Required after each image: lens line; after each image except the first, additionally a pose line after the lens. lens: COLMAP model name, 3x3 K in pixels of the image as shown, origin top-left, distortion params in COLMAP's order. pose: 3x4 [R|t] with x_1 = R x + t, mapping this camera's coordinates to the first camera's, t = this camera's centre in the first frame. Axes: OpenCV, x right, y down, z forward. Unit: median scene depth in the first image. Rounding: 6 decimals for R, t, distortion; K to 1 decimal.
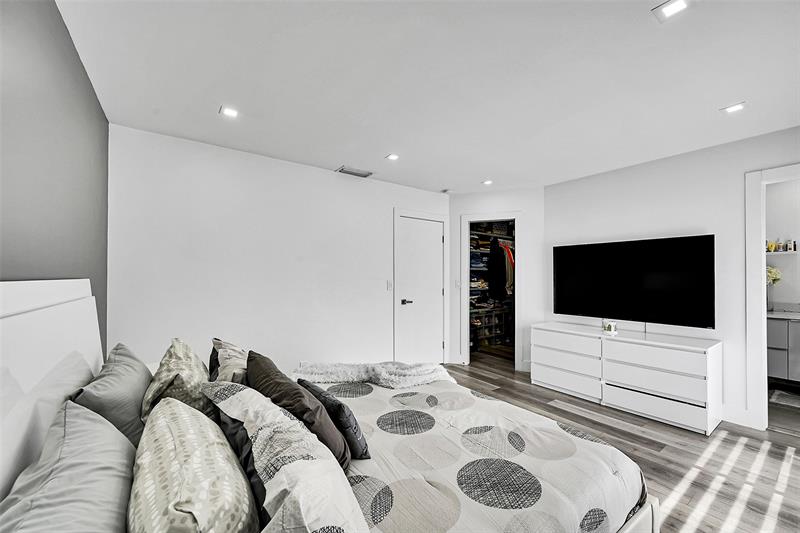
lens RADIAL K [[320.8, 0, 409.1], [0, 320.8, 275.4], [0, 0, 1]] dist [-0.000458, -0.000049]
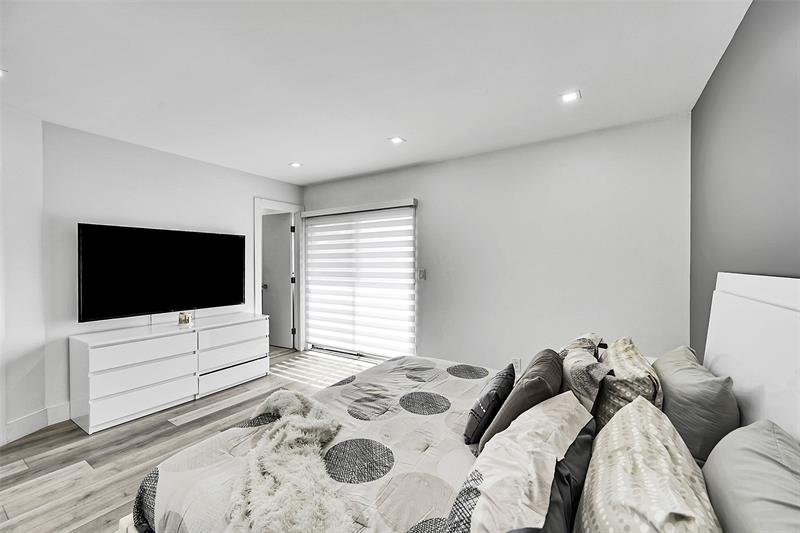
lens RADIAL K [[323.6, 0, 400.0], [0, 323.6, 266.5], [0, 0, 1]] dist [0.000106, -0.000079]
pose [[-0.364878, -0.011655, 0.930982, -0.560978], [-0.004085, 0.999932, 0.010918, -0.011903], [-0.931046, 0.000181, -0.364901, 0.828678]]
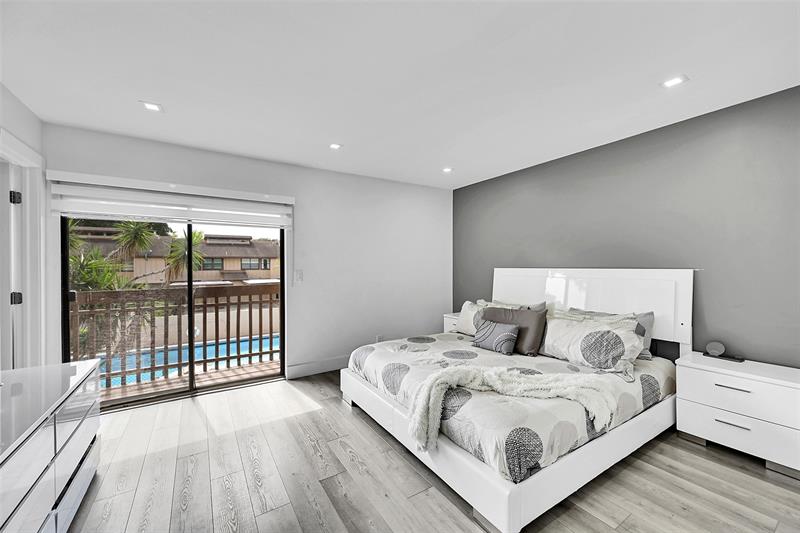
lens RADIAL K [[323.6, 0, 400.0], [0, 323.6, 266.5], [0, 0, 1]] dist [0.000106, -0.000079]
pose [[-0.997415, -0.001772, 0.071832, 0.101467], [-0.001684, 0.999998, 0.001296, -0.003164], [-0.071834, 0.001172, -0.997416, 1.509160]]
